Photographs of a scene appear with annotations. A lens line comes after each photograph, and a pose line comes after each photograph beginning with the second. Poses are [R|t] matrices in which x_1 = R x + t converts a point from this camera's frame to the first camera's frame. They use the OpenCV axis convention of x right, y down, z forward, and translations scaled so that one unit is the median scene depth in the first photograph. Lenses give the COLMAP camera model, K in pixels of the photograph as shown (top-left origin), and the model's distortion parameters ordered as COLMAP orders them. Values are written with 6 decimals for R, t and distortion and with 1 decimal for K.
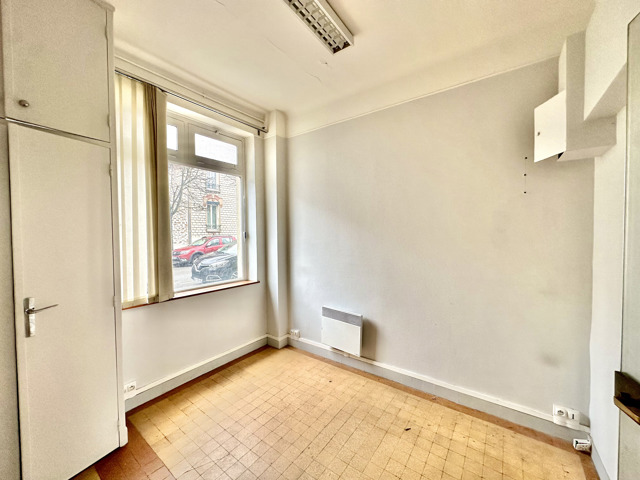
lens RADIAL K [[257.3, 0, 318.1], [0, 257.3, 239.8], [0, 0, 1]] dist [-0.006771, 0.001846]
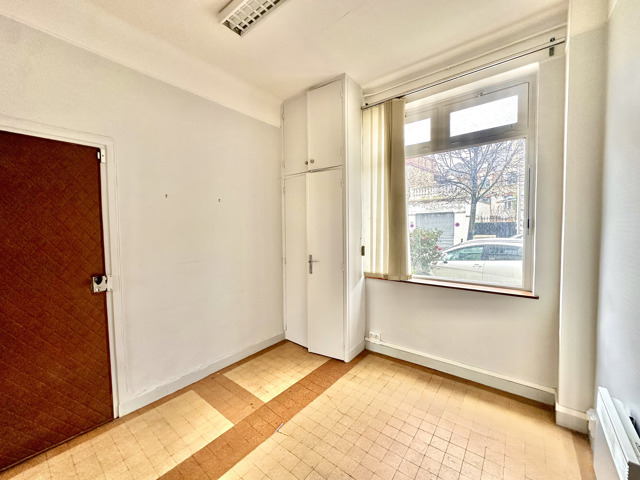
lens RADIAL K [[257.3, 0, 318.8], [0, 257.3, 237.5], [0, 0, 1]] dist [-0.006771, 0.001846]
pose [[-0.041441, 0.055509, -0.997598, 0.535739], [-0.008869, 0.998396, 0.055922, -0.018703], [0.999102, 0.011165, -0.040882, 0.642896]]
